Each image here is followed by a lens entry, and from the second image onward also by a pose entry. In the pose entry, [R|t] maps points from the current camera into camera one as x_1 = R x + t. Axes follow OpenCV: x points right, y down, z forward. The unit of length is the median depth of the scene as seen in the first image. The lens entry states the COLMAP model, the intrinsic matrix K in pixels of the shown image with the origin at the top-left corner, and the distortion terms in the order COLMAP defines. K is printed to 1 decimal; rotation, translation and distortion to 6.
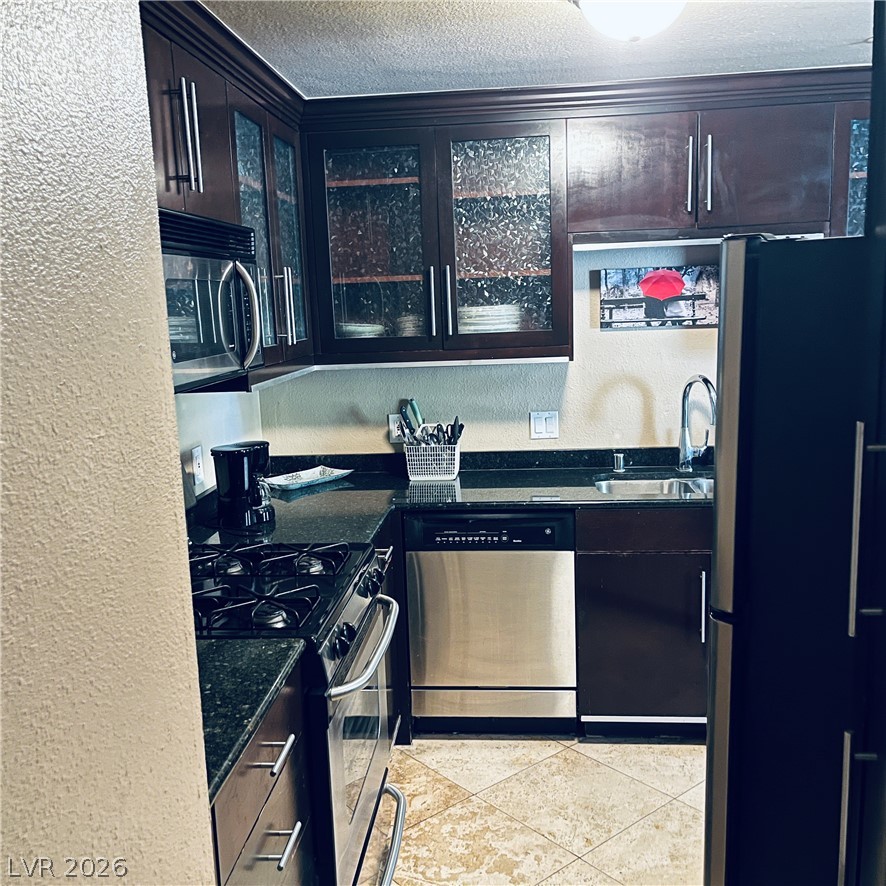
lens RADIAL K [[875.5, 0, 441.4], [0, 875.5, 441.4], [0, 0, 1]] dist [0.025096, 0.000000]
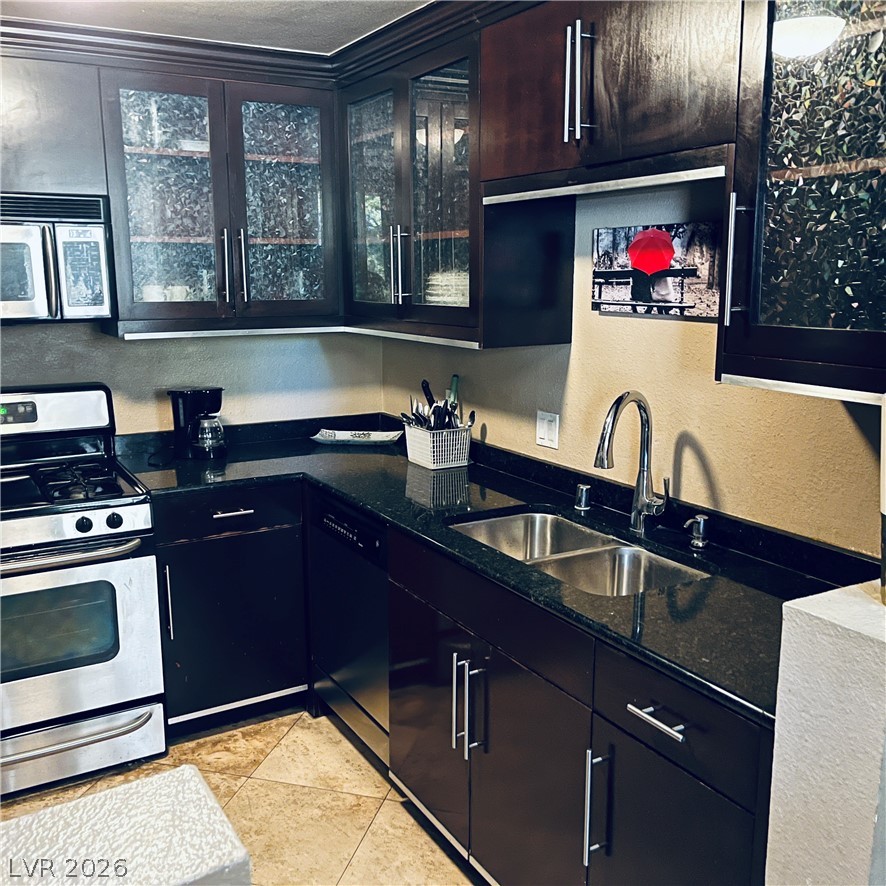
lens RADIAL K [[875.5, 0, 441.9], [0, 875.5, 446.5], [0, 0, 1]] dist [0.025096, 0.000000]
pose [[0.586619, 0.194107, -0.786257, 0.711205], [-0.147254, 0.980234, 0.132130, -0.097480], [0.796363, 0.038270, 0.603607, 0.471751]]
